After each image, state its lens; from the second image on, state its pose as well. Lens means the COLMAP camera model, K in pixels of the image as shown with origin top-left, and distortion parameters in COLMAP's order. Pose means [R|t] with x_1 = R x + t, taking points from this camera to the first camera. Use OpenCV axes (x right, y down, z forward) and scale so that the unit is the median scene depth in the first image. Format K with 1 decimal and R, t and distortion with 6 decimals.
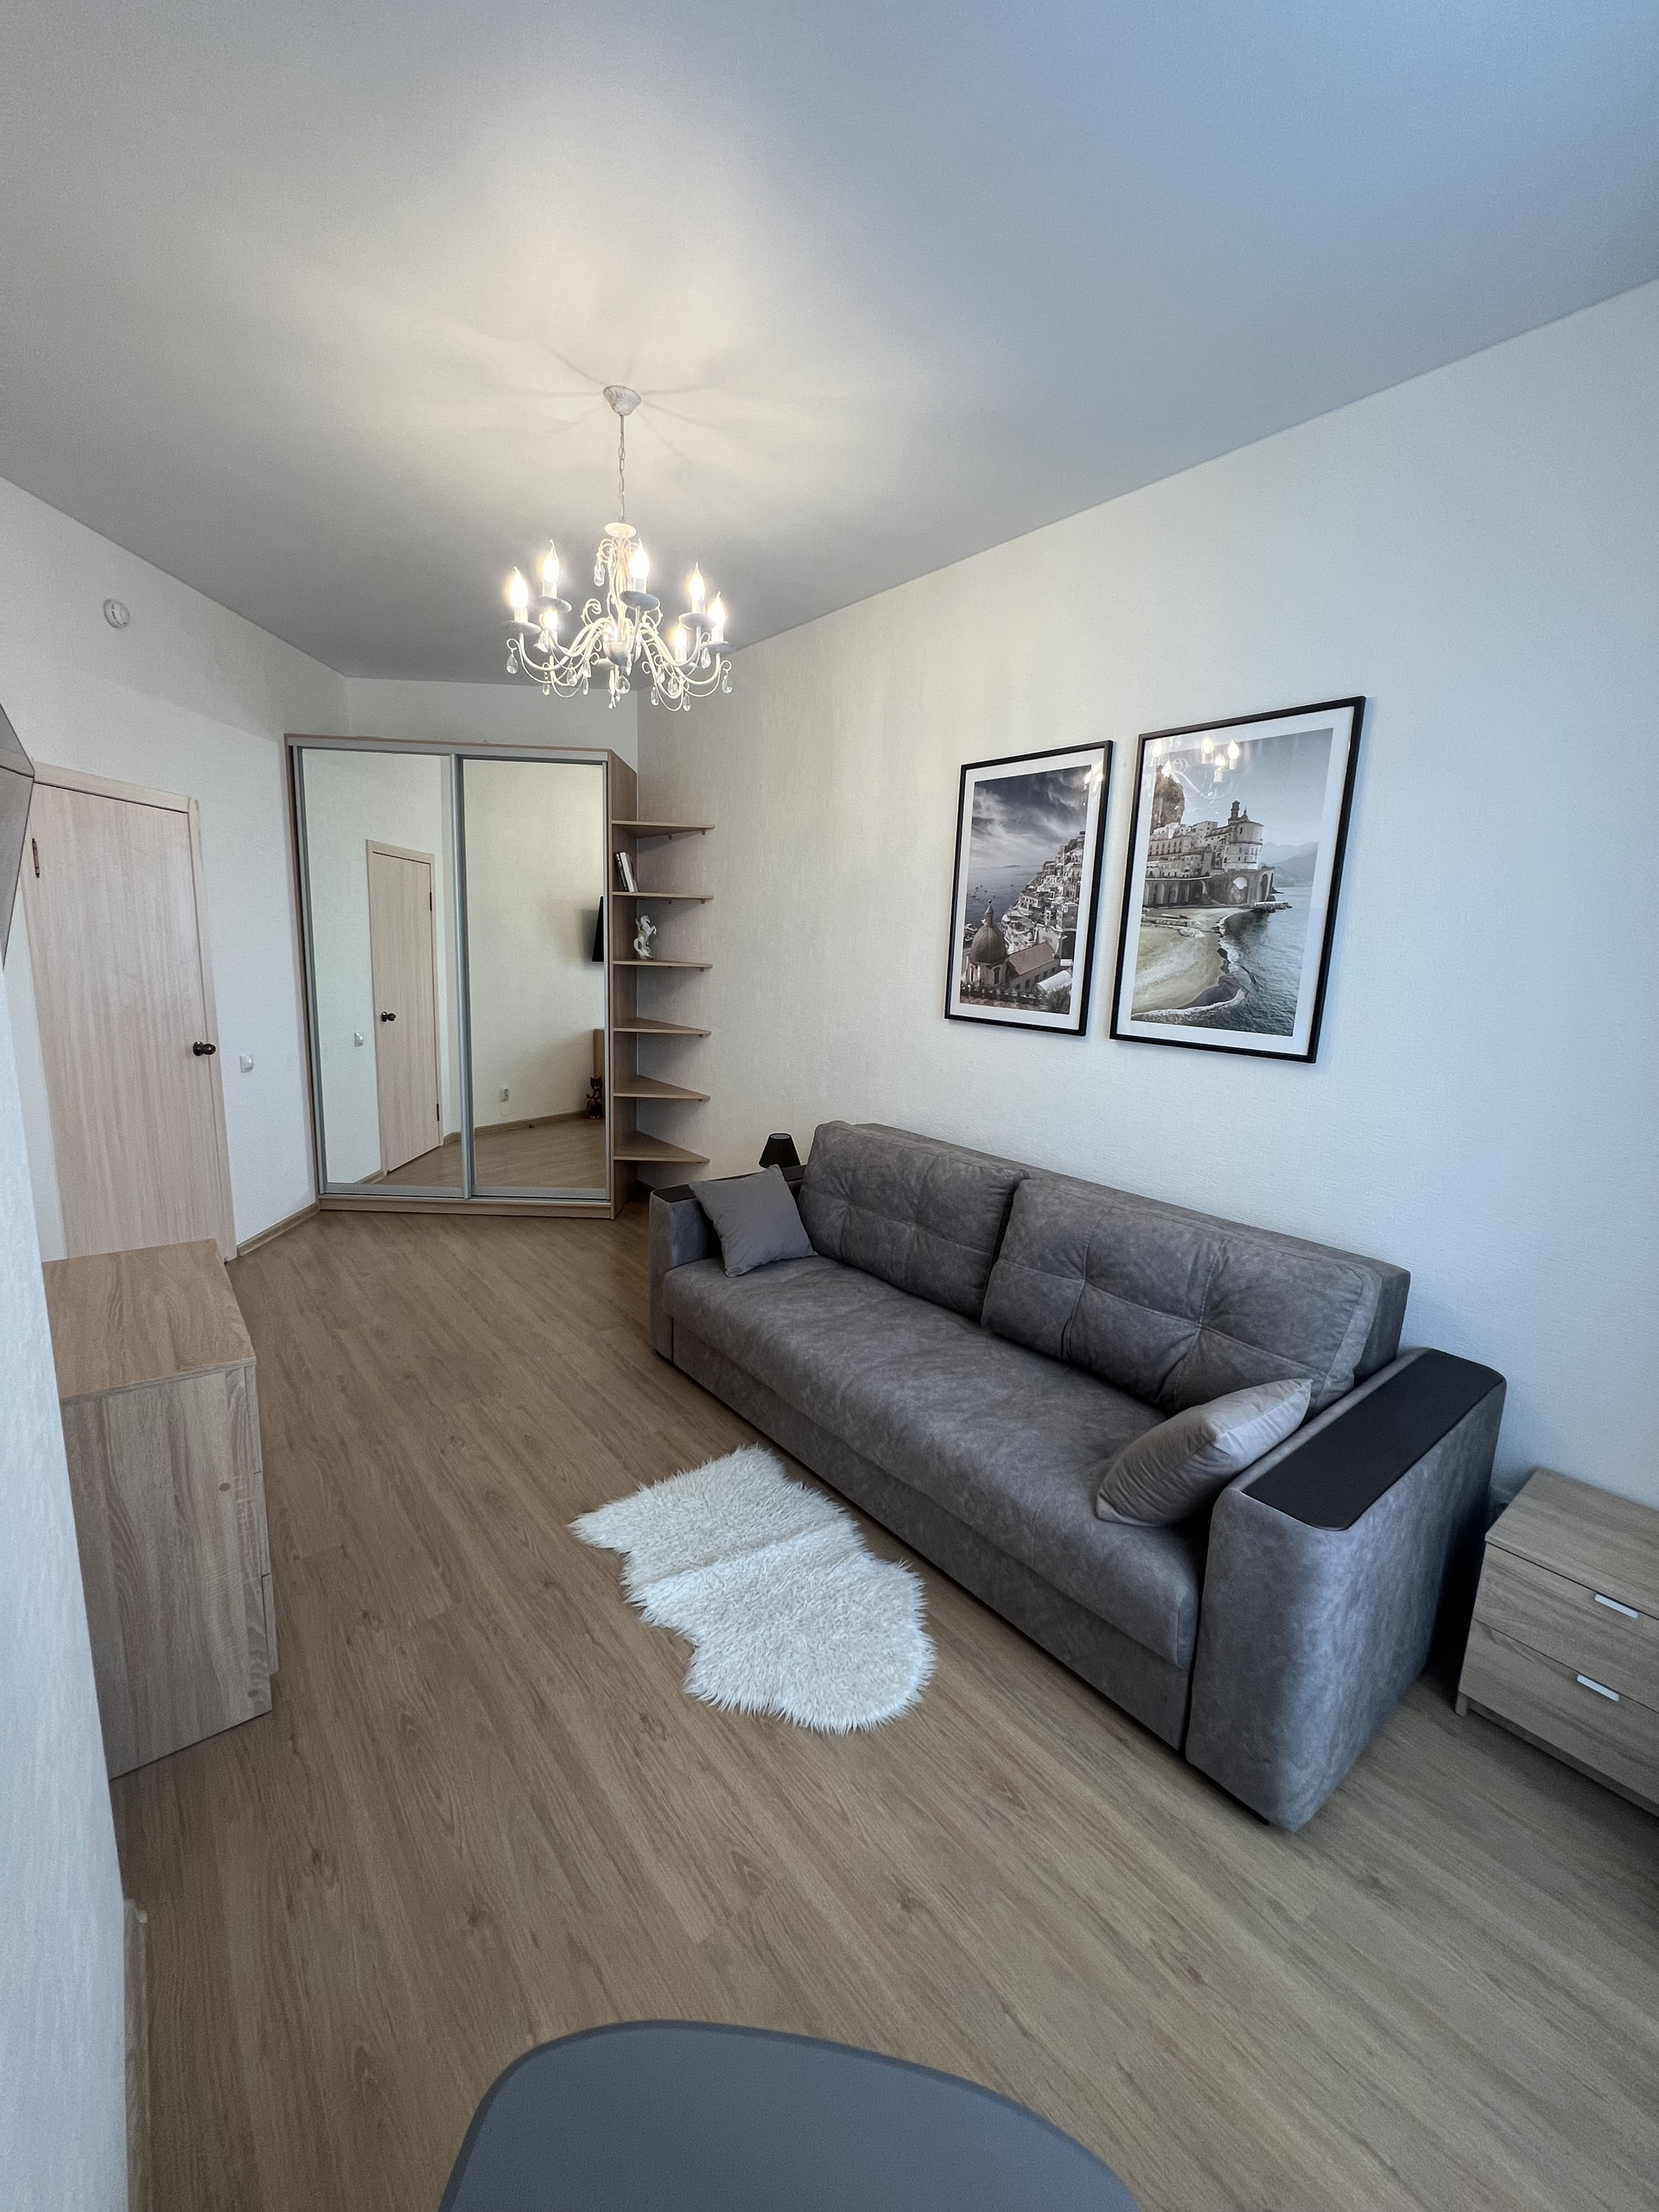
lens RADIAL K [[886.9, 0, 832.2], [0, 886.9, 1108.8], [0, 0, 1]] dist [0.000752, 0.000477]
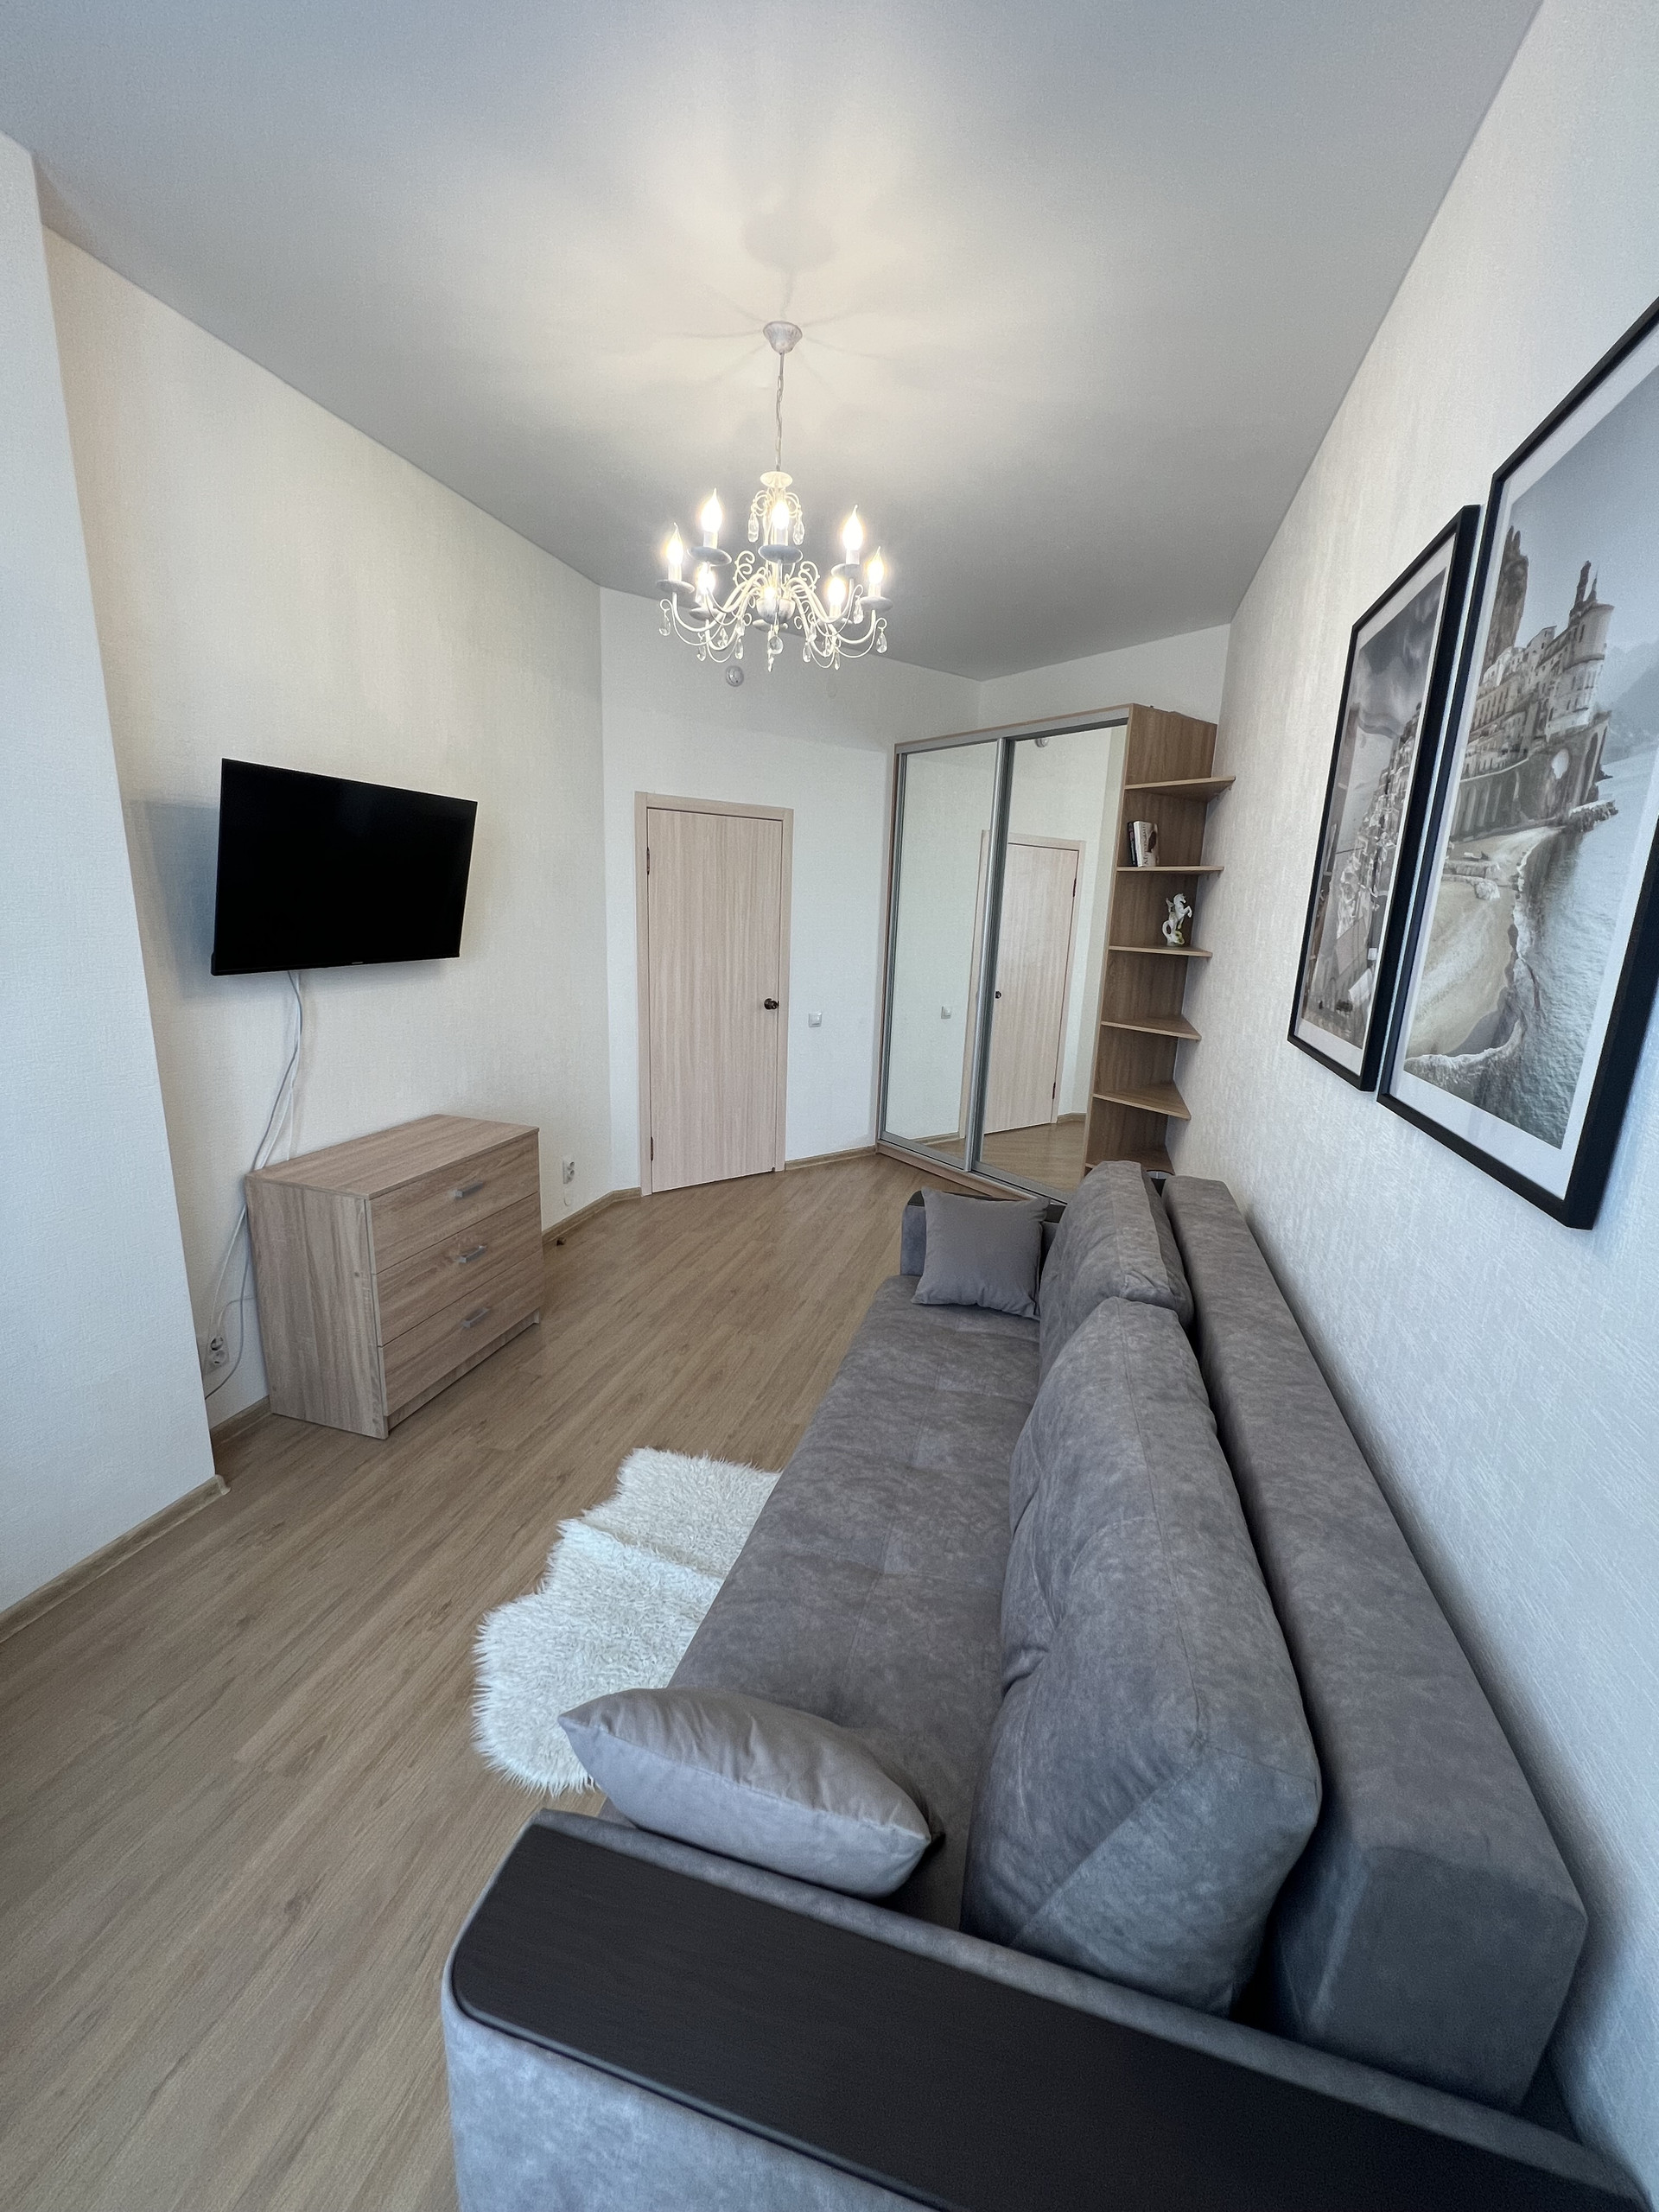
lens RADIAL K [[886.9, 0, 823.0], [0, 886.9, 1106.8], [0, 0, 1]] dist [0.000752, 0.000477]
pose [[0.573627, 0.170706, -0.801132, 0.603706], [-0.166404, 0.981934, 0.090083, -0.076113], [0.802036, 0.081637, 0.591670, 0.479738]]
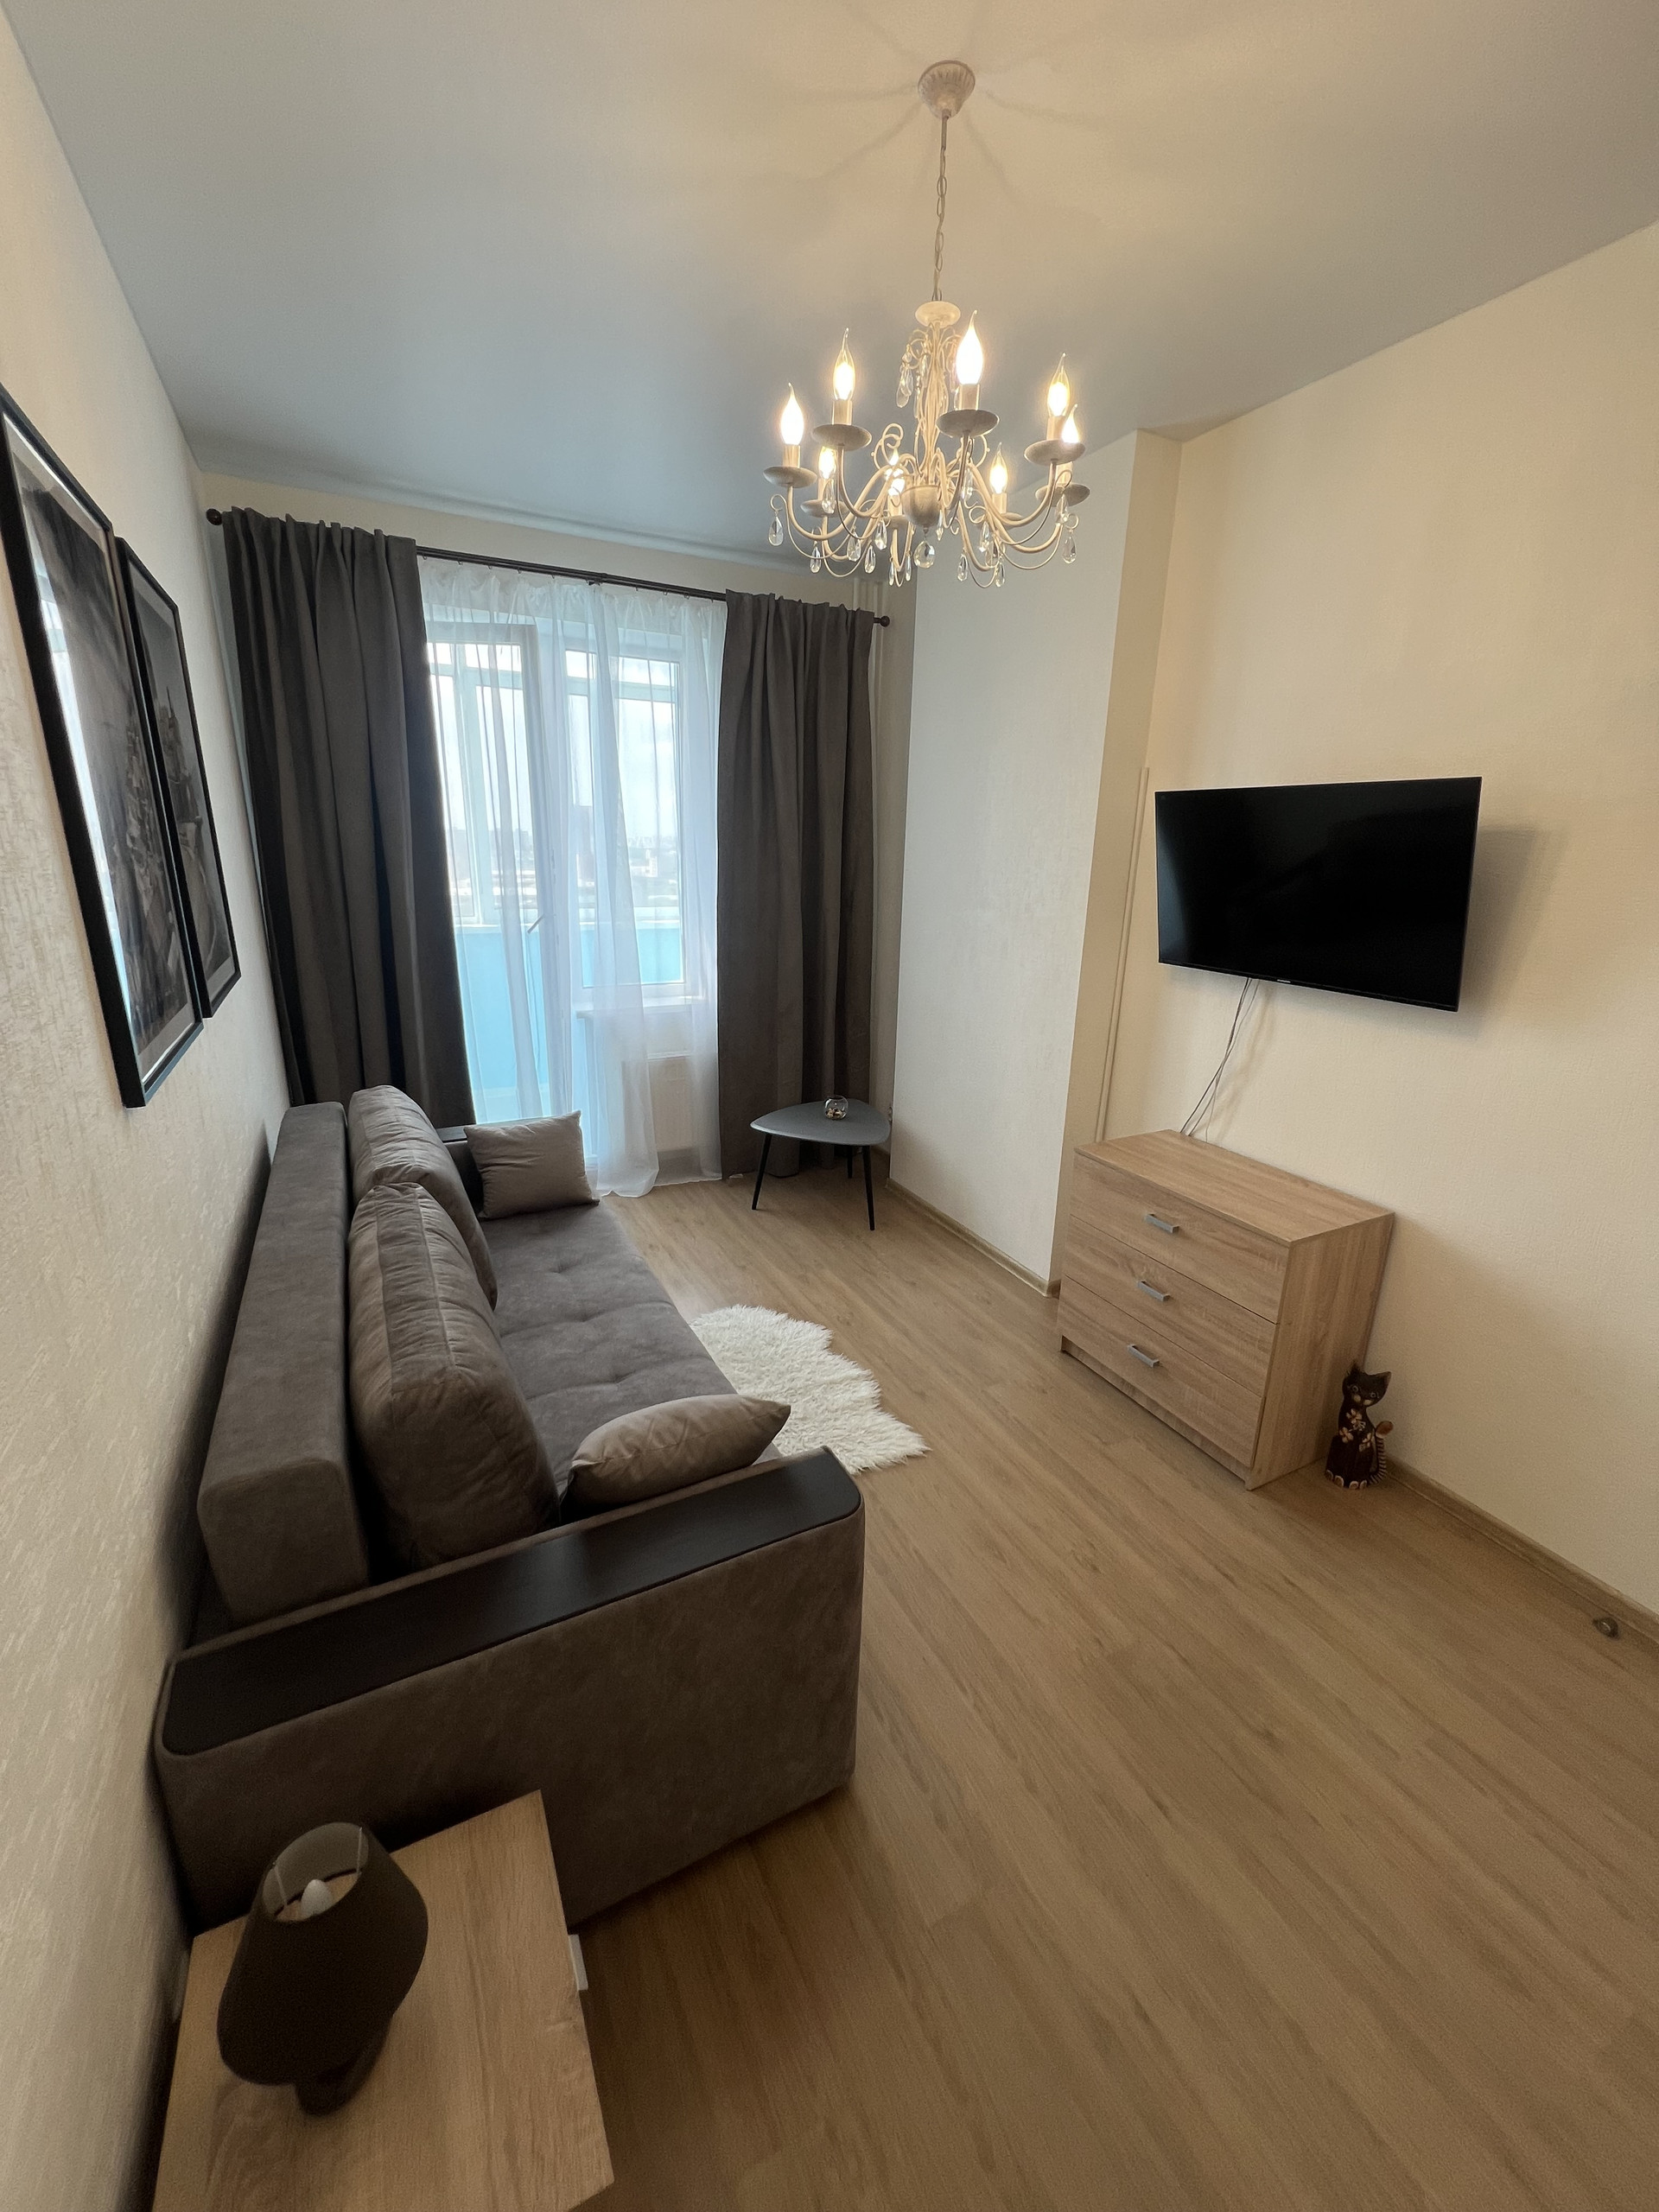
lens RADIAL K [[886.9, 0, 842.4], [0, 886.9, 1107.4], [0, 0, 1]] dist [0.000752, 0.000477]
pose [[-0.979491, -0.113201, 0.166684, -0.323564], [-0.024338, 0.887672, 0.459832, -0.385115], [-0.200014, 0.446344, -0.872222, 1.709420]]
